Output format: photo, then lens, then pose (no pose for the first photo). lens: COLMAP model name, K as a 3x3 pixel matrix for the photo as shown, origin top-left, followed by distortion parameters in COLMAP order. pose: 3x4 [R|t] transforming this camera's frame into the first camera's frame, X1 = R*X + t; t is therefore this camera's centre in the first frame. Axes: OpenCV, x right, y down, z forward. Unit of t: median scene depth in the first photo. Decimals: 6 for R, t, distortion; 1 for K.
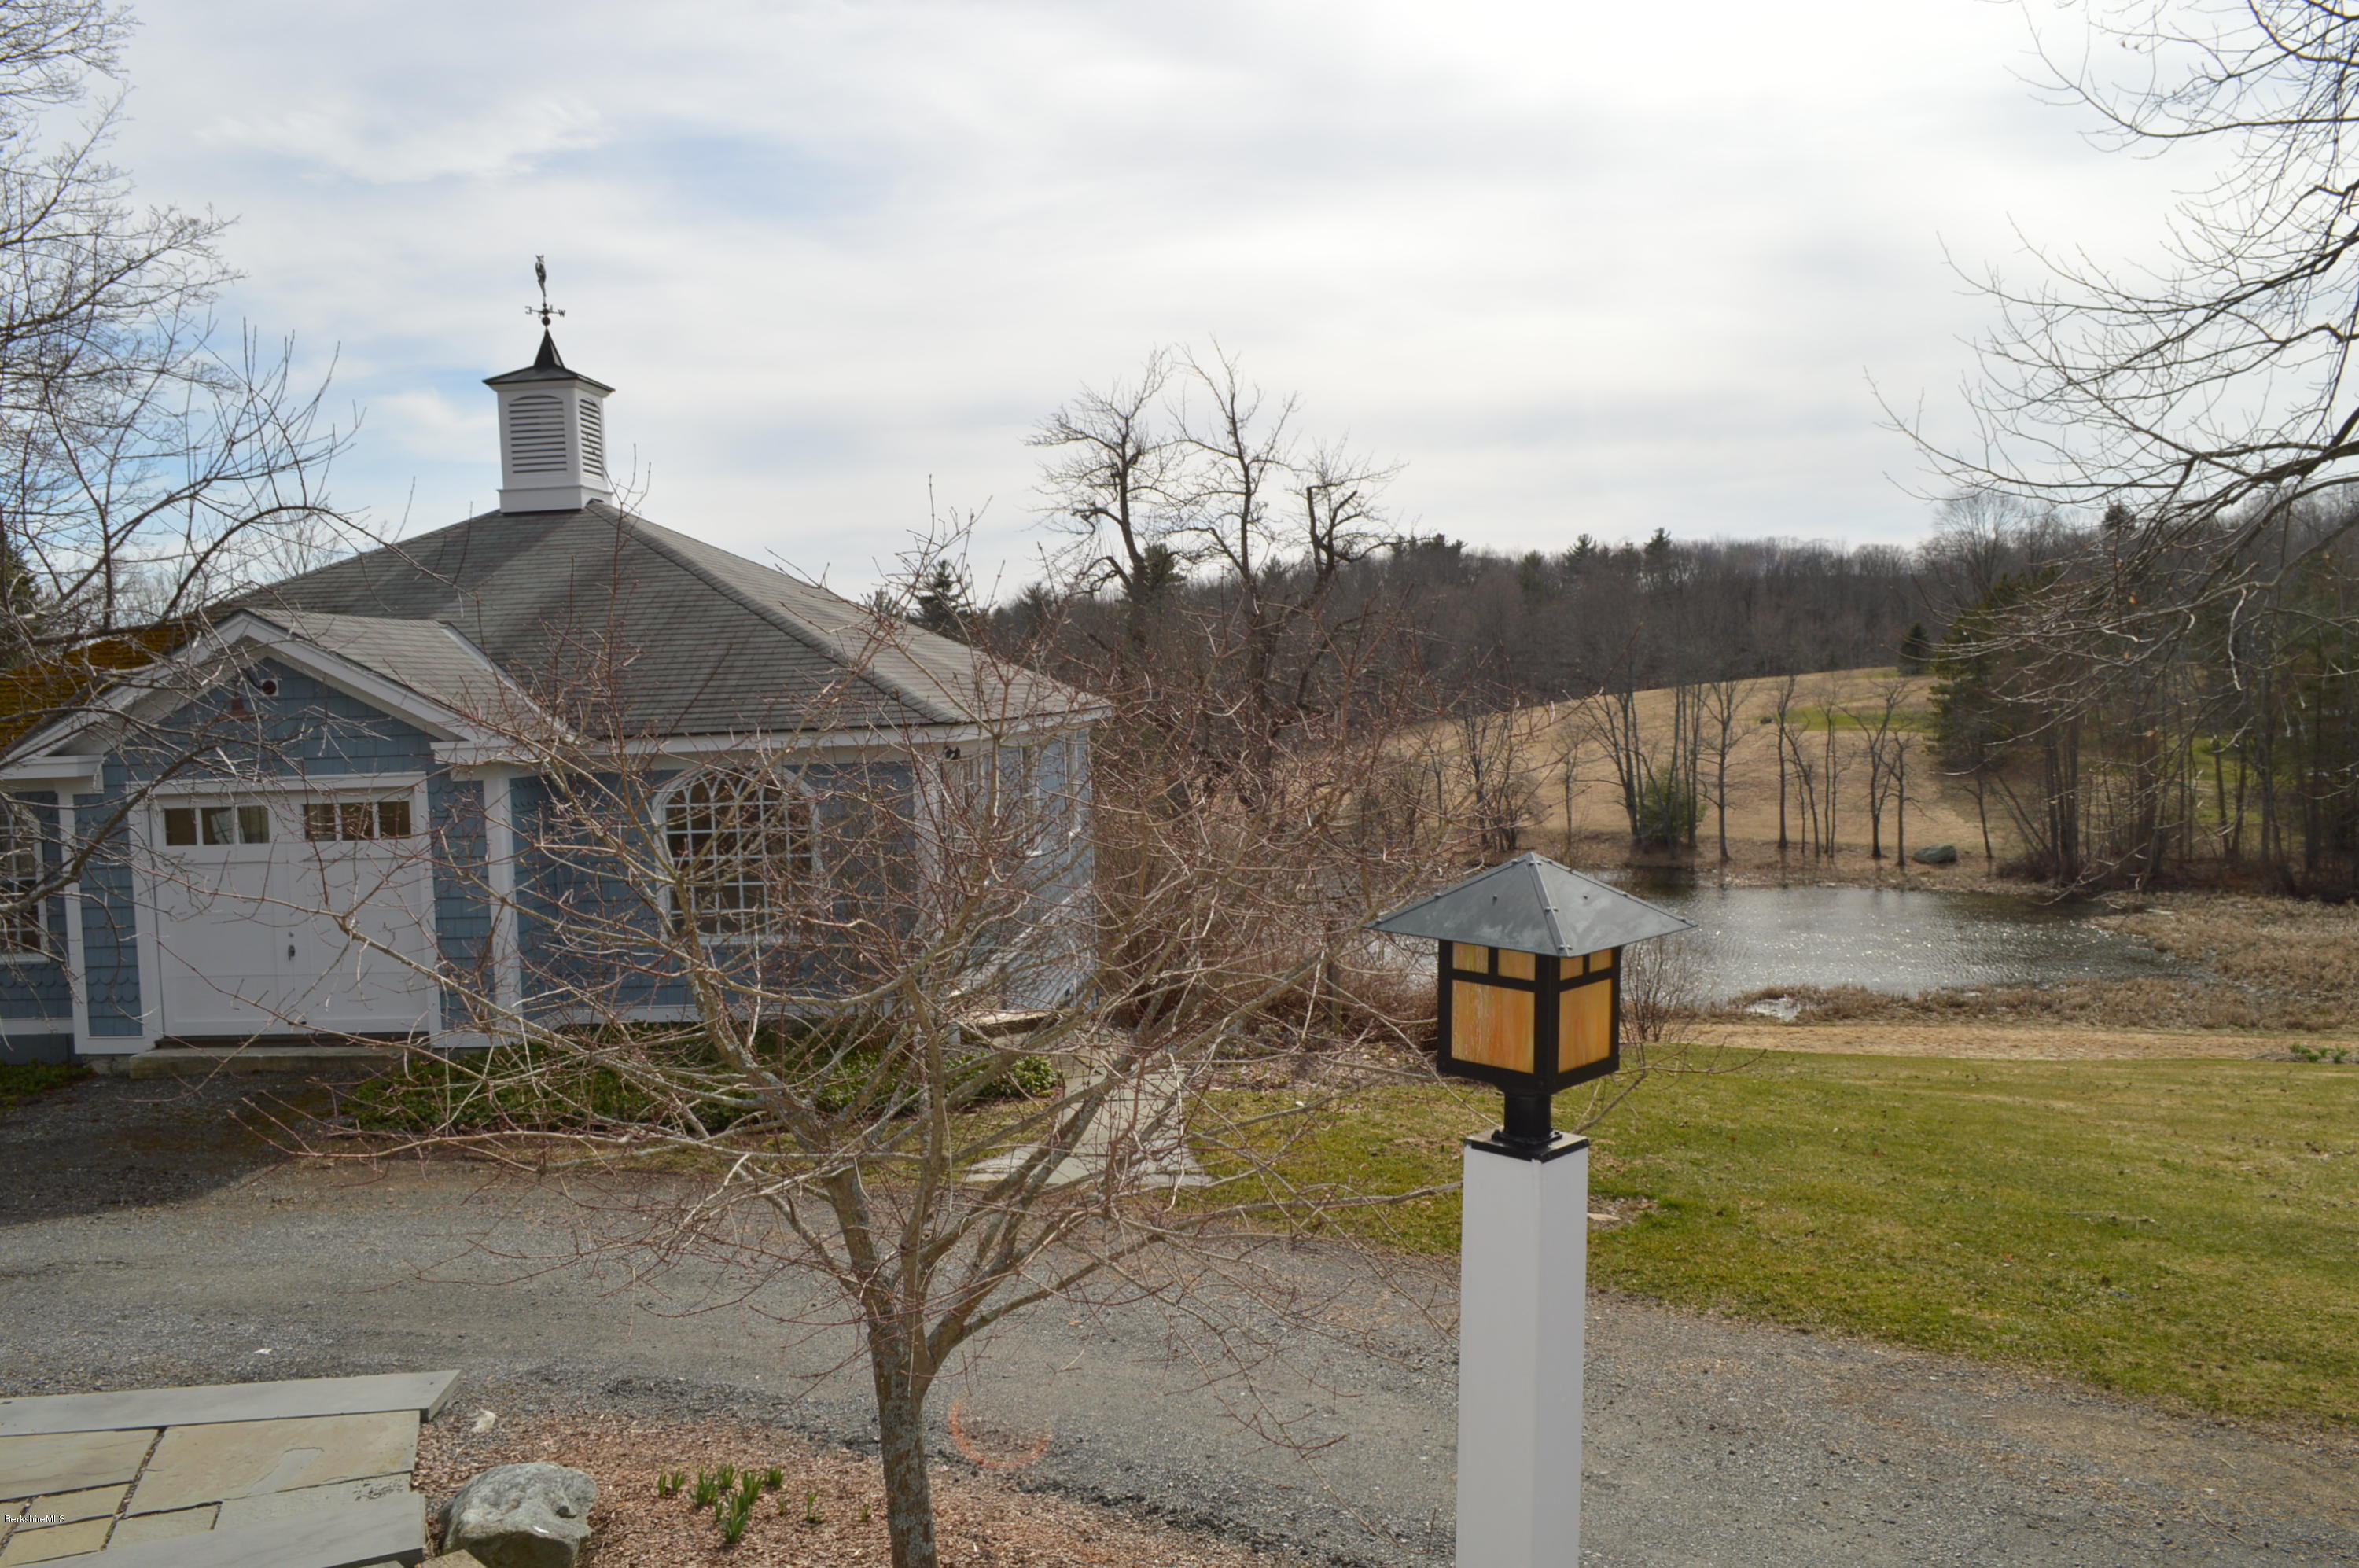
lens RADIAL K [[1863.3, 0, 1176.6], [0, 1863.3, 781.2], [0, 0, 1]] dist [-0.017561, 0.011357]
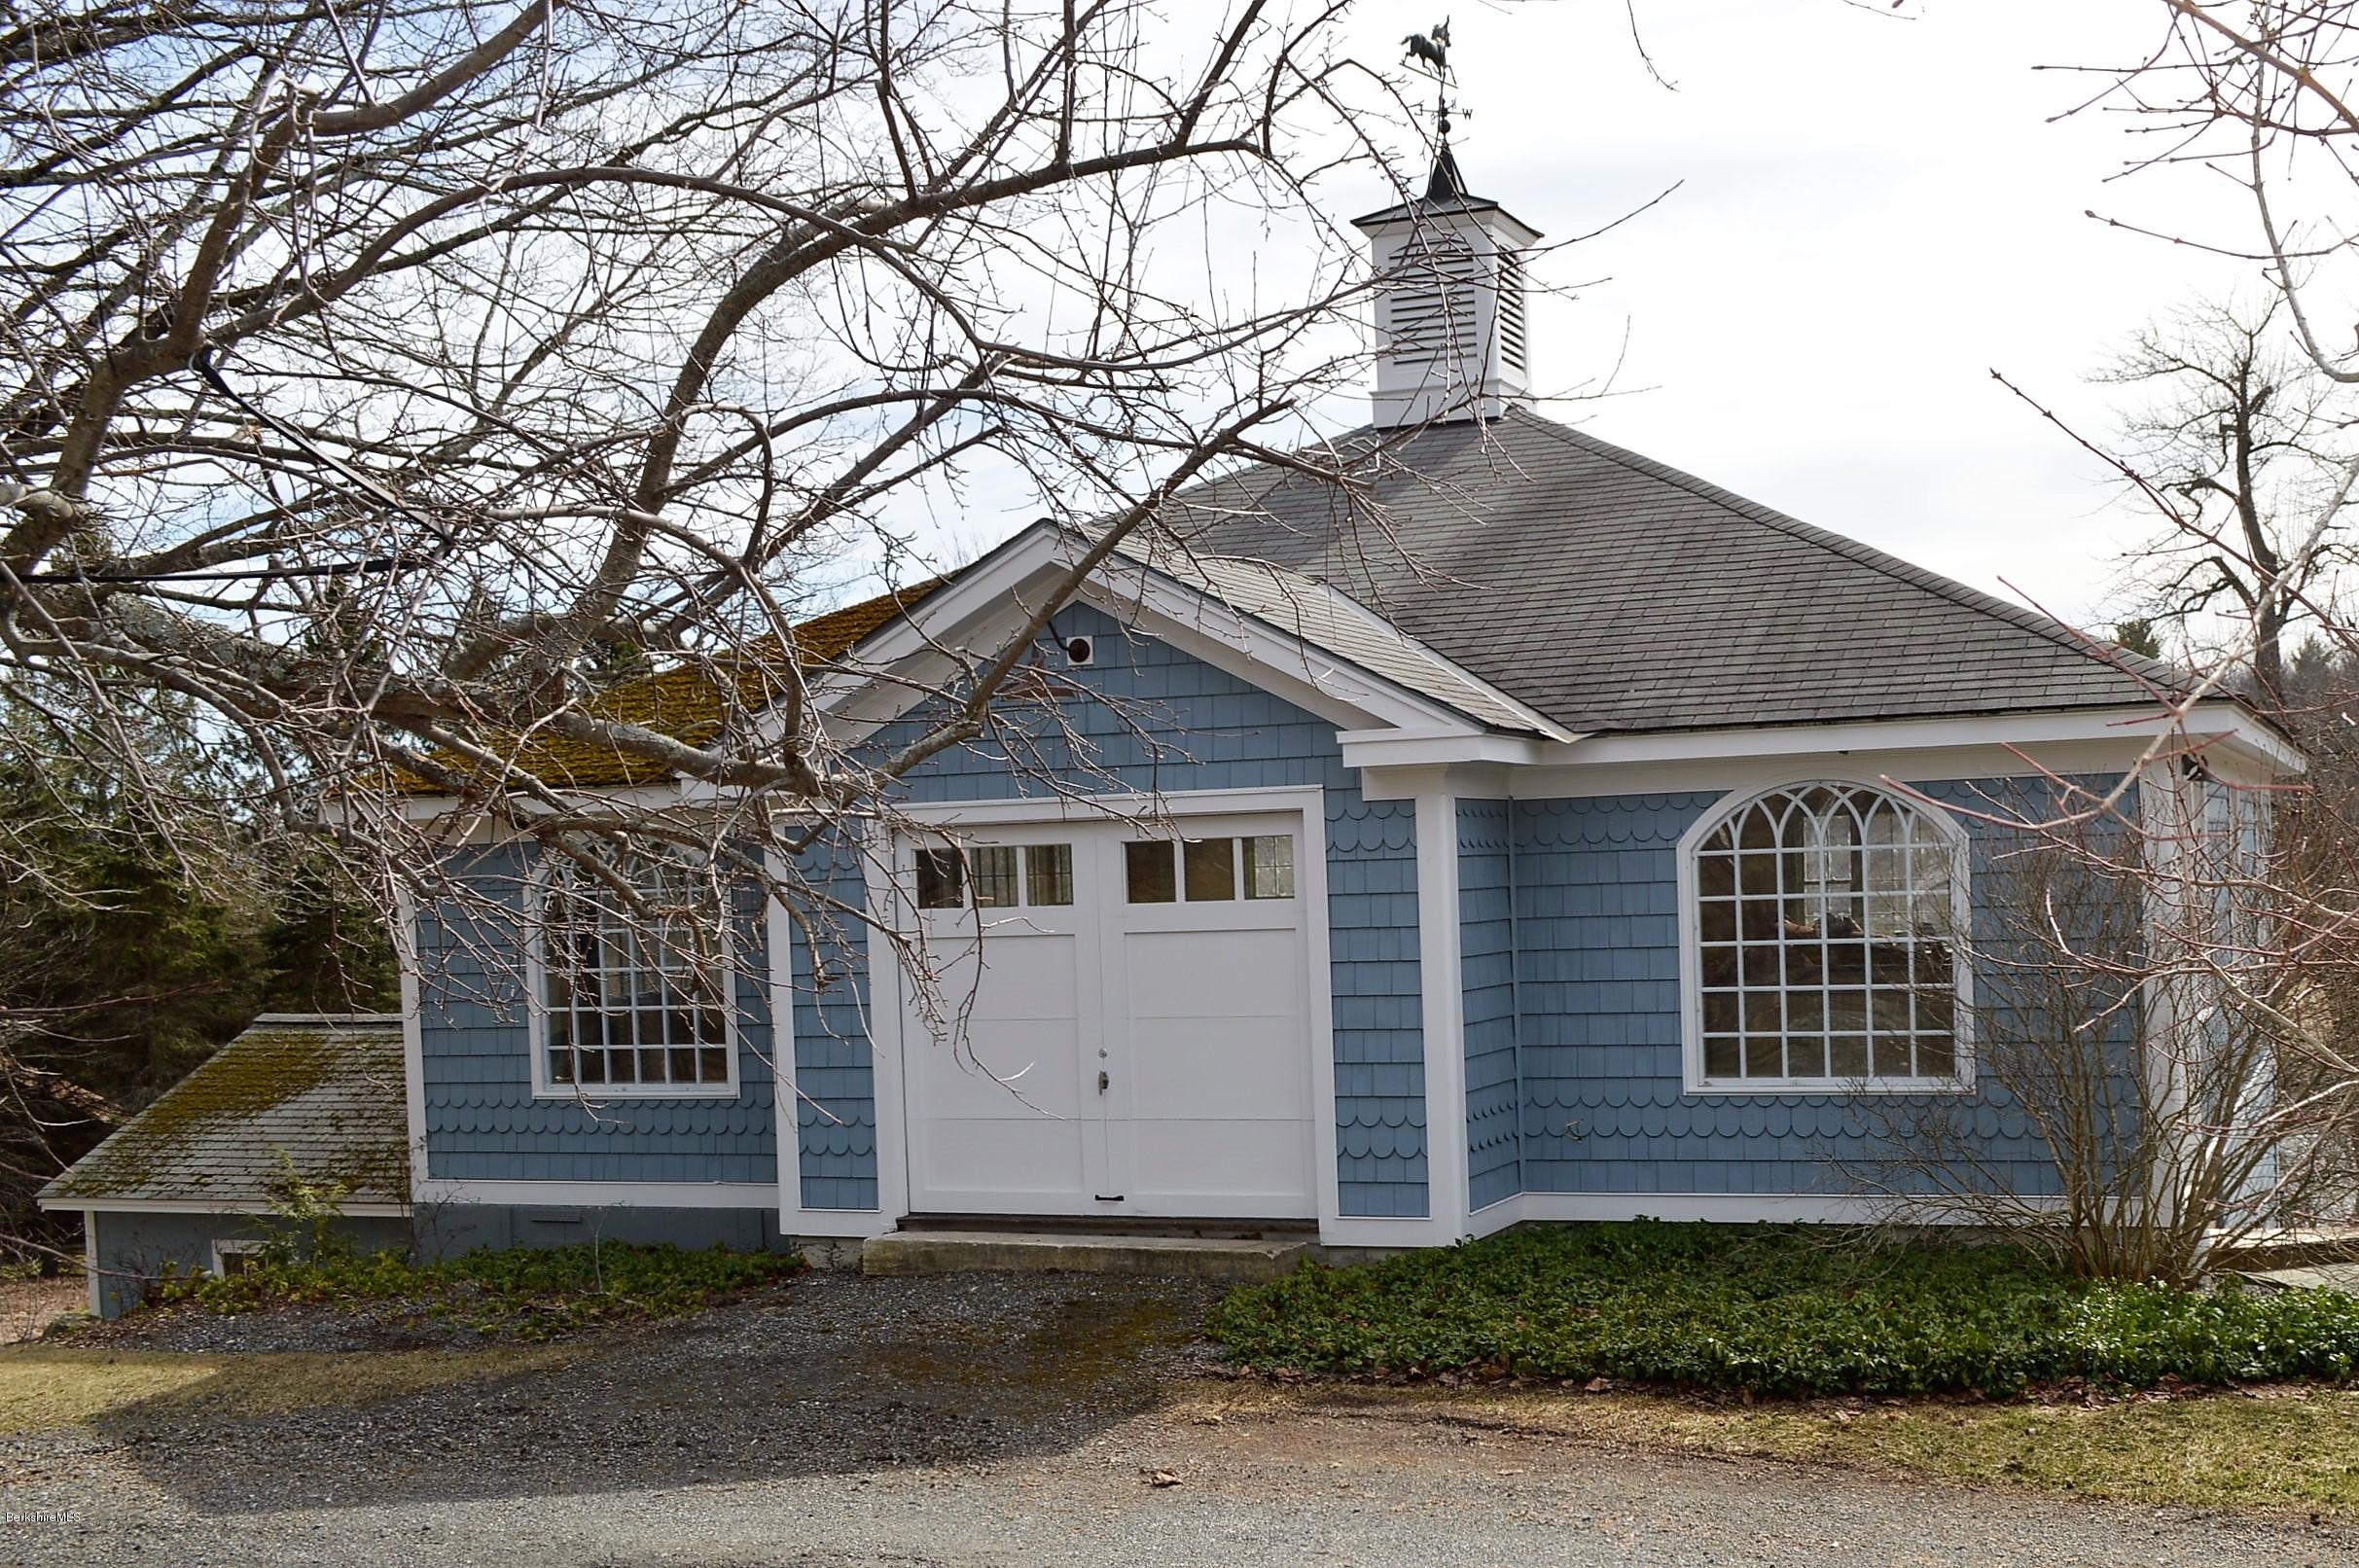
lens RADIAL K [[2635.0, 0, 1448.3], [0, 2635.0, 960.5], [0, 0, 1]] dist [-0.012456, 0.005749]
pose [[0.967875, 0.012939, -0.251097, -0.148203], [-0.014473, 0.999886, -0.004264, 0.054298], [0.251013, 0.007762, 0.967953, 0.183445]]
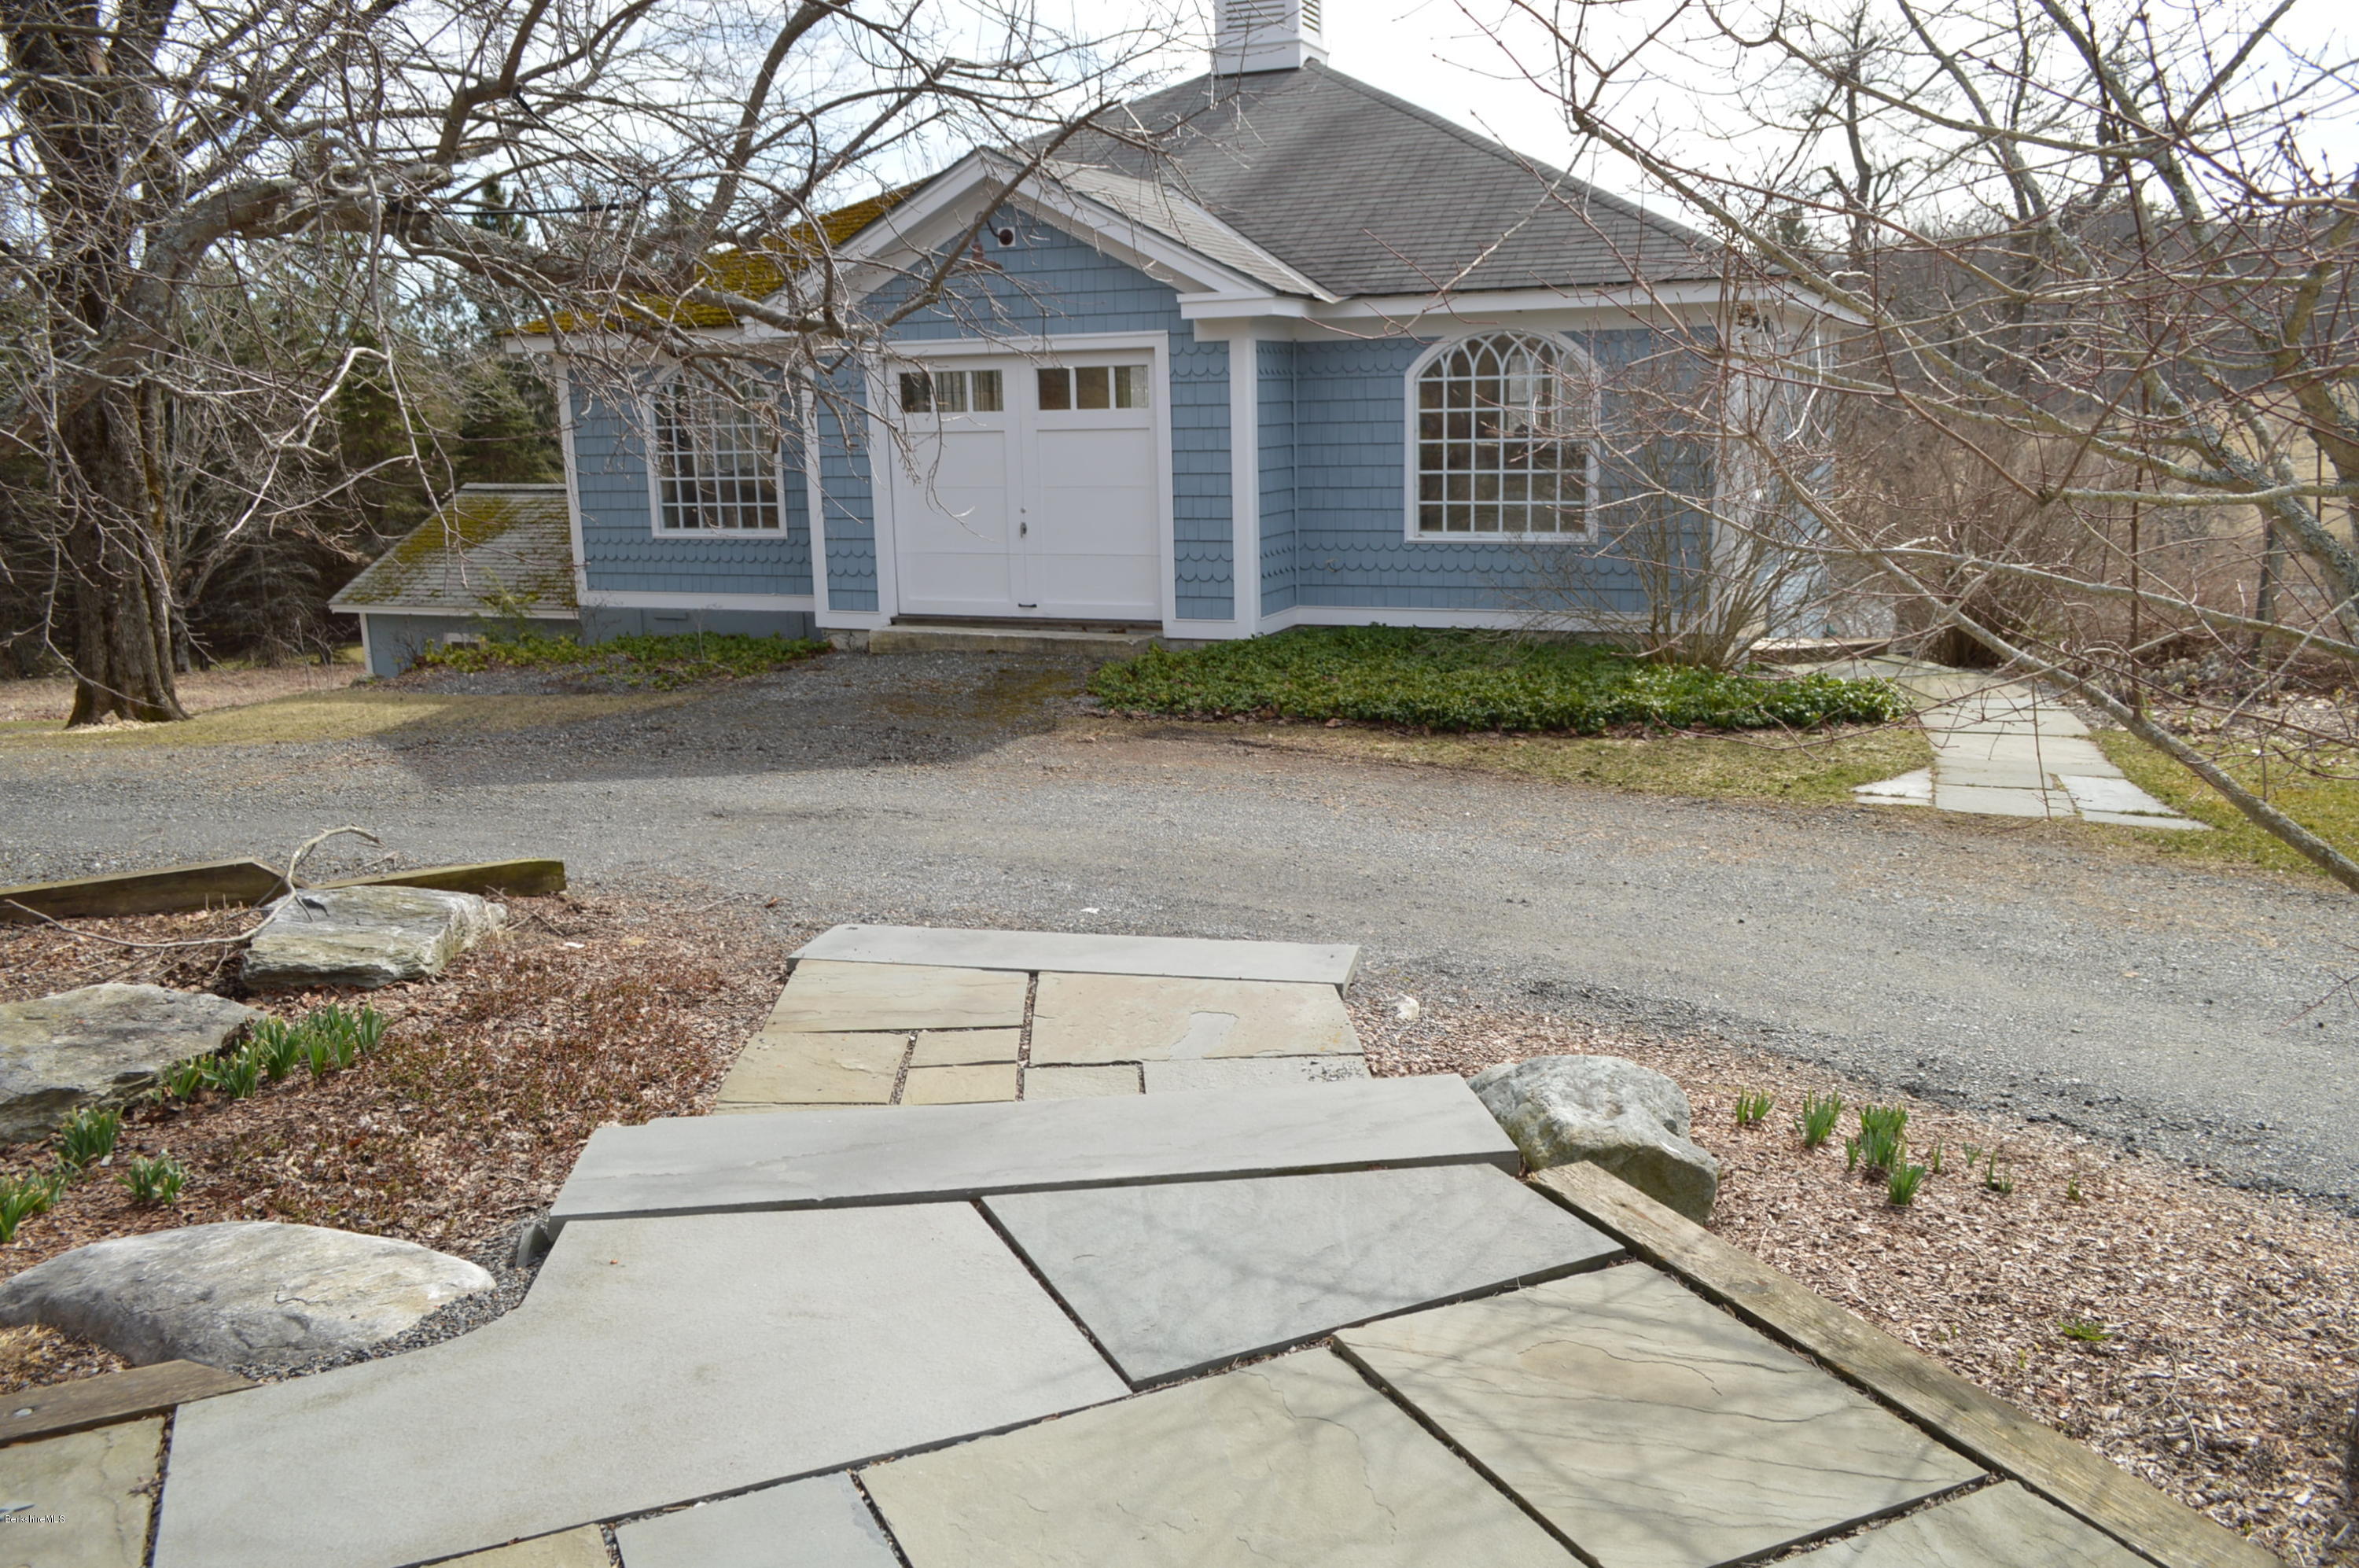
lens RADIAL K [[1863.3, 0, 1176.6], [0, 1863.3, 781.2], [0, 0, 1]] dist [-0.017561, 0.011357]
pose [[0.952763, 0.074347, -0.294476, -0.116564], [-0.025132, 0.985549, 0.167513, 0.058322], [0.302675, -0.152199, 0.940863, 0.117365]]
